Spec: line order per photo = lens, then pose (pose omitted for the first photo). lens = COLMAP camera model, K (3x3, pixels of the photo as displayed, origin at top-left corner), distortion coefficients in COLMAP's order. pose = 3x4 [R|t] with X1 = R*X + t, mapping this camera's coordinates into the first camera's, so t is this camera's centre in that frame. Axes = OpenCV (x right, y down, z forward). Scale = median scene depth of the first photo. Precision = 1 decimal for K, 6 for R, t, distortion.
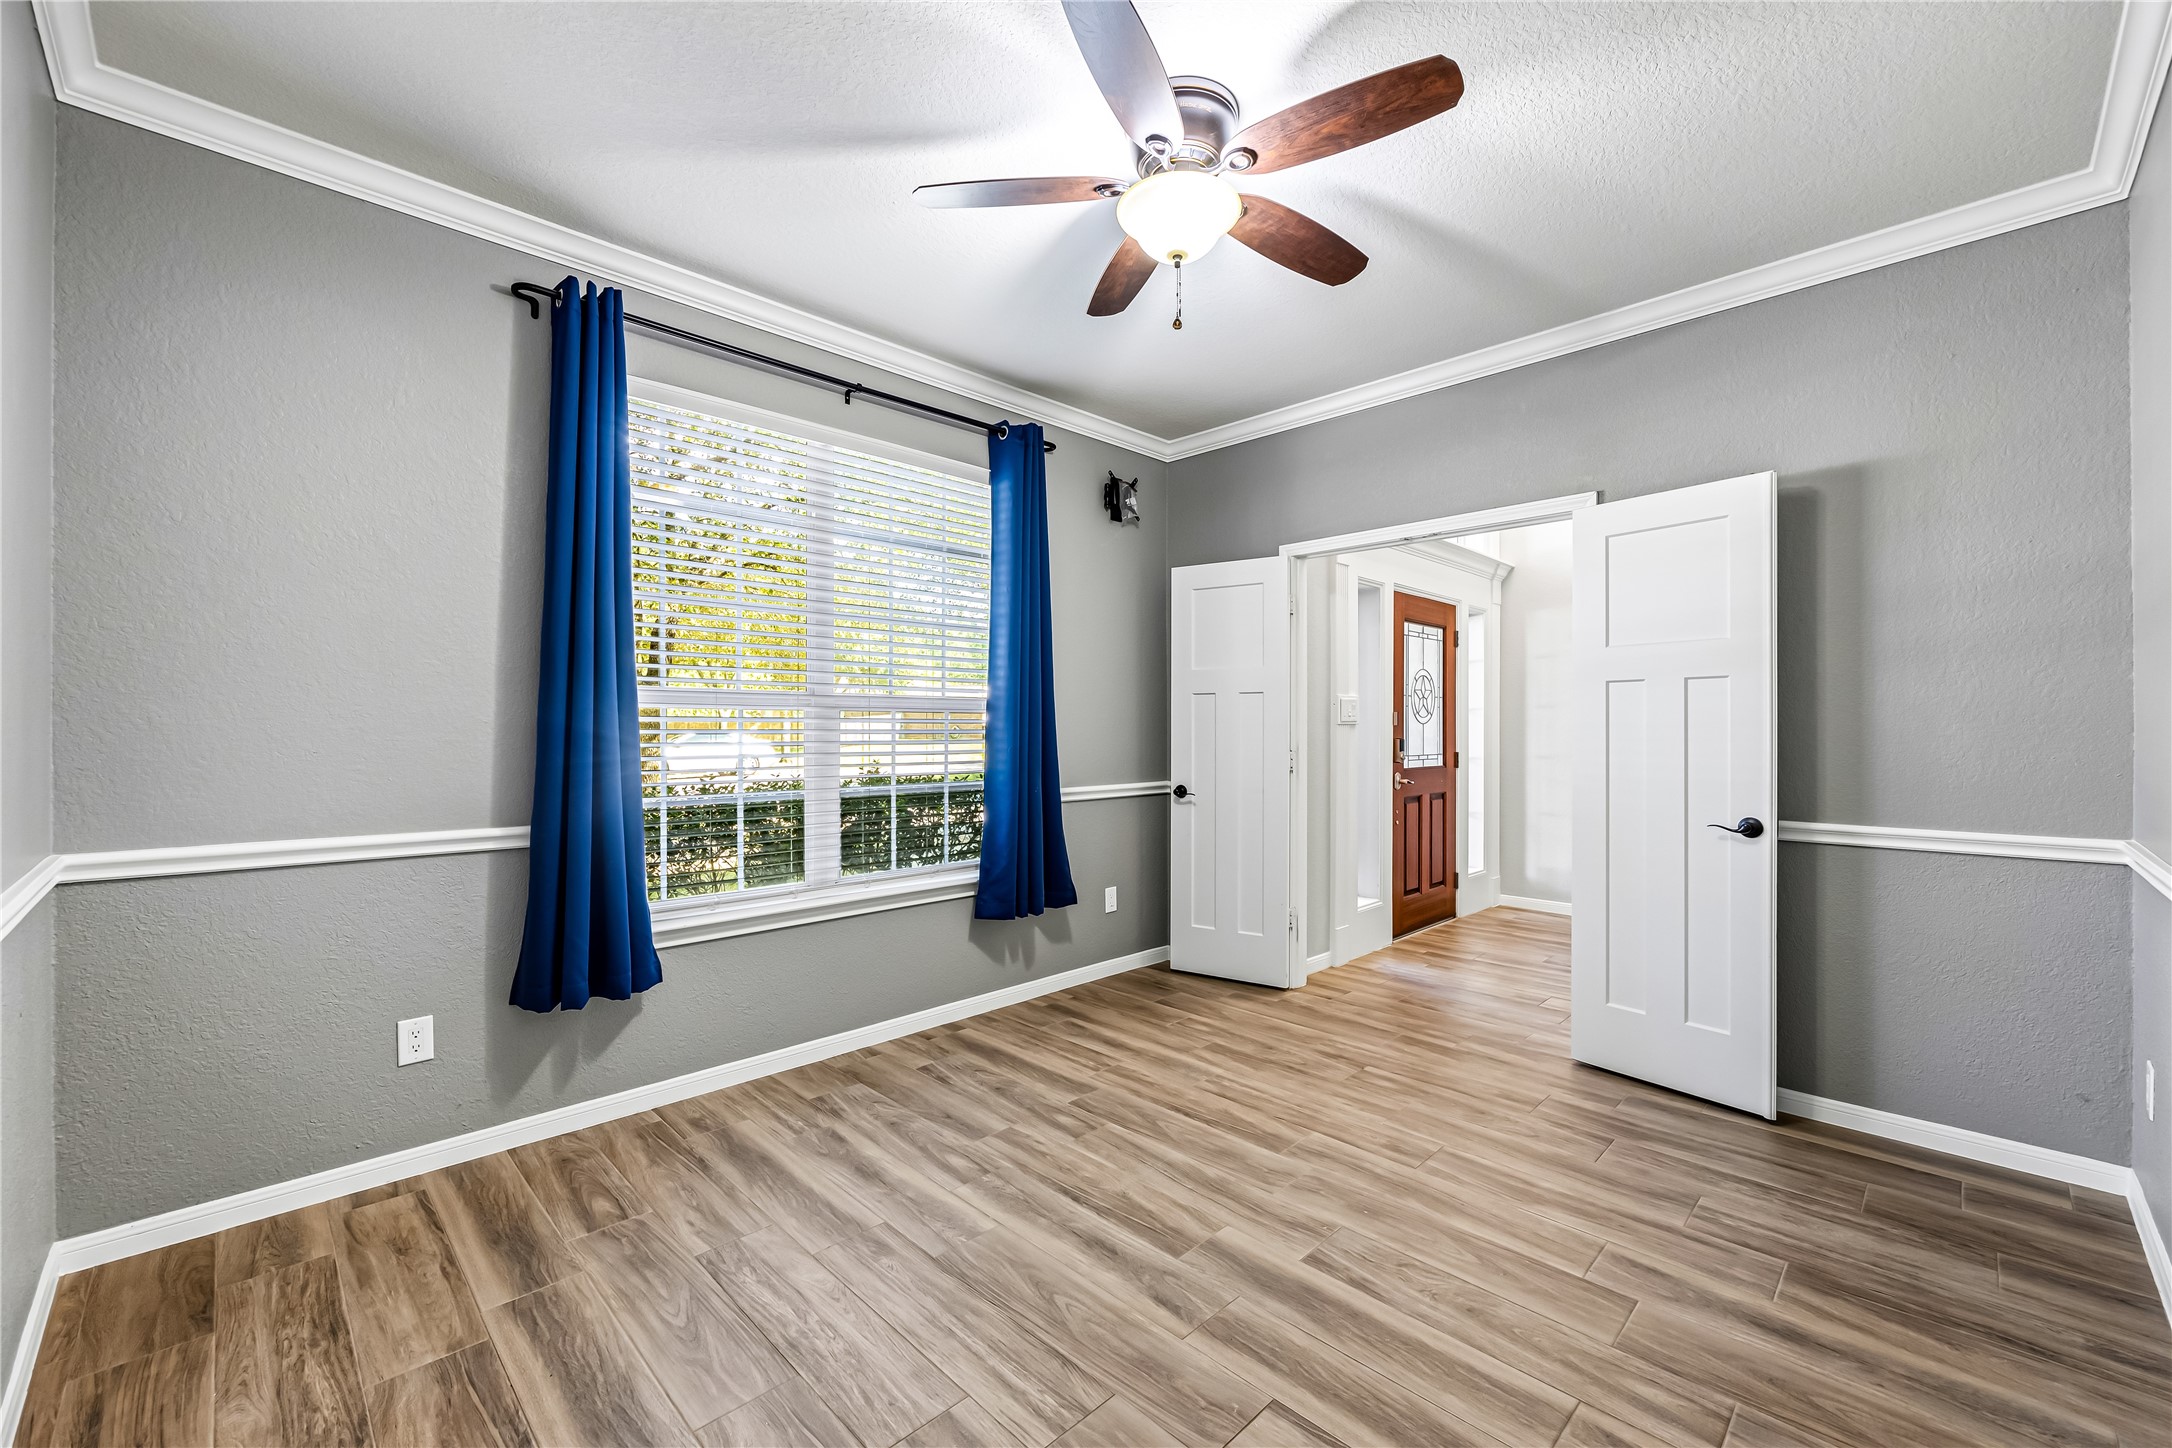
lens RADIAL K [[877.4, 0, 1085.0], [0, 877.4, 722.9], [0, 0, 1]] dist [-0.007805, -0.000508]
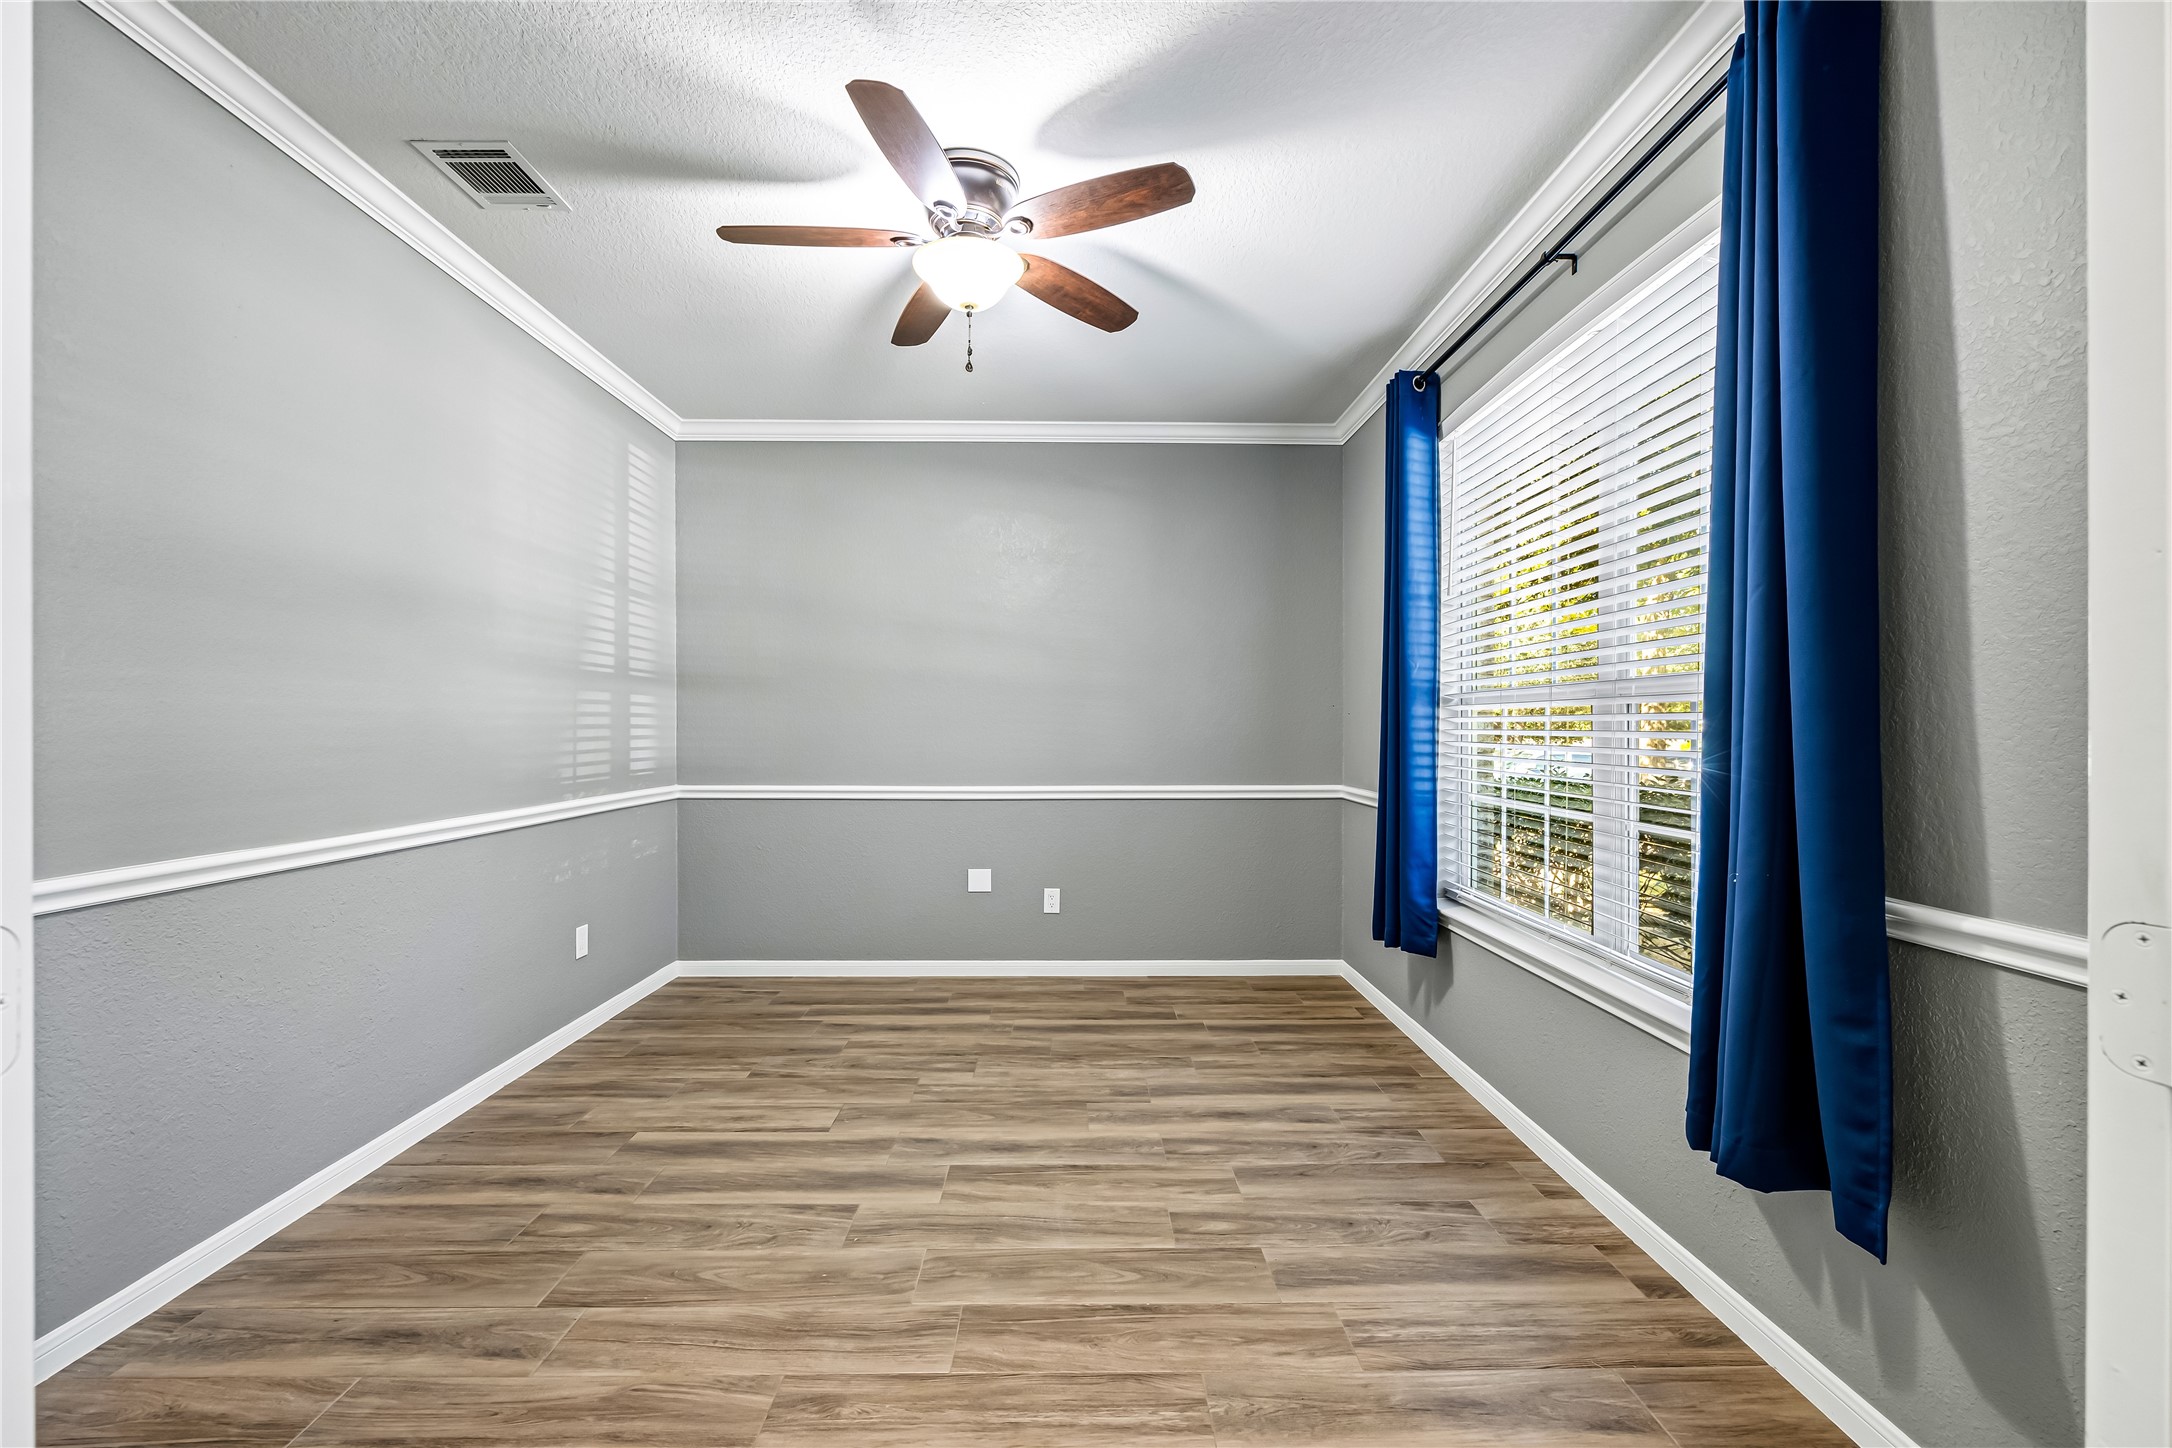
lens RADIAL K [[877.4, 0, 1085.3], [0, 877.4, 727.7], [0, 0, 1]] dist [-0.007805, -0.000508]
pose [[-0.693048, -0.003666, -0.720882, 0.709743], [-0.001175, 0.999991, -0.003956, 0.009488], [0.720891, -0.001895, -0.693046, 1.647650]]
